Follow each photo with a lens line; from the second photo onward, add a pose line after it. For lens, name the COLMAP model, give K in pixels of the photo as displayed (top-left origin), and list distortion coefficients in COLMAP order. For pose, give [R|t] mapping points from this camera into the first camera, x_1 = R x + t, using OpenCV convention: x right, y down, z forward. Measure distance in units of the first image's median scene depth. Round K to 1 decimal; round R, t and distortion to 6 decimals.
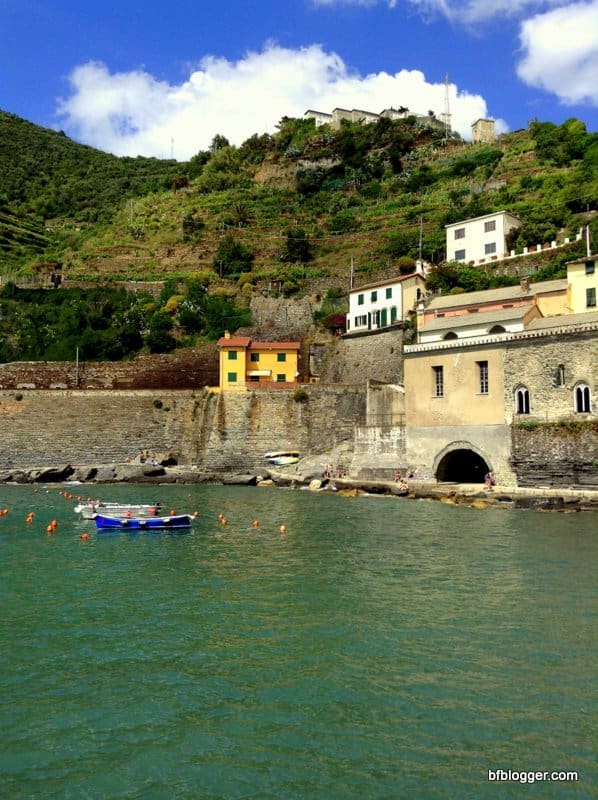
lens RADIAL K [[718.7, 0, 291.3], [0, 718.7, 386.9], [0, 0, 1]] dist [0.073980, -0.133965]
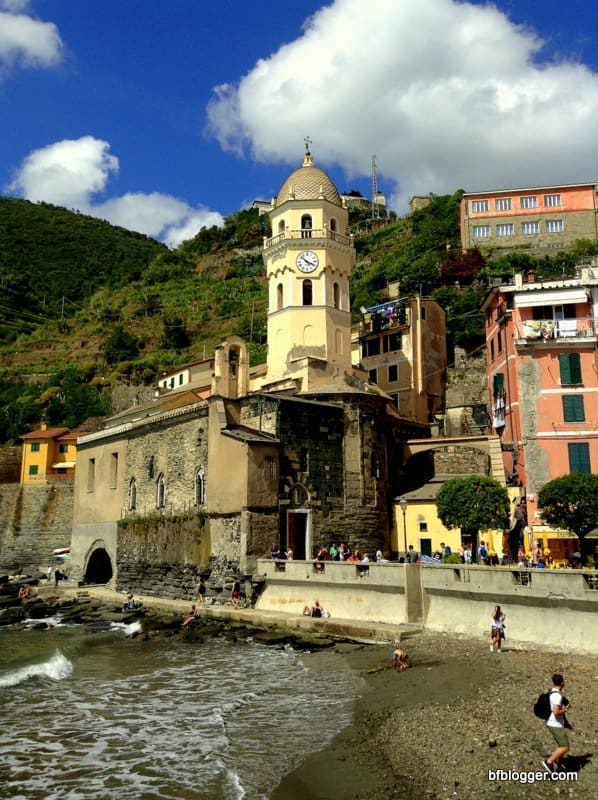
lens RADIAL K [[718.7, 0, 281.0], [0, 718.7, 366.0], [0, 0, 1]] dist [0.073980, -0.133965]
pose [[0.990488, -0.044164, -0.130316, 0.386366], [0.025581, 0.989683, -0.140974, -0.006042], [0.135198, 0.136299, 0.981399, 0.053151]]
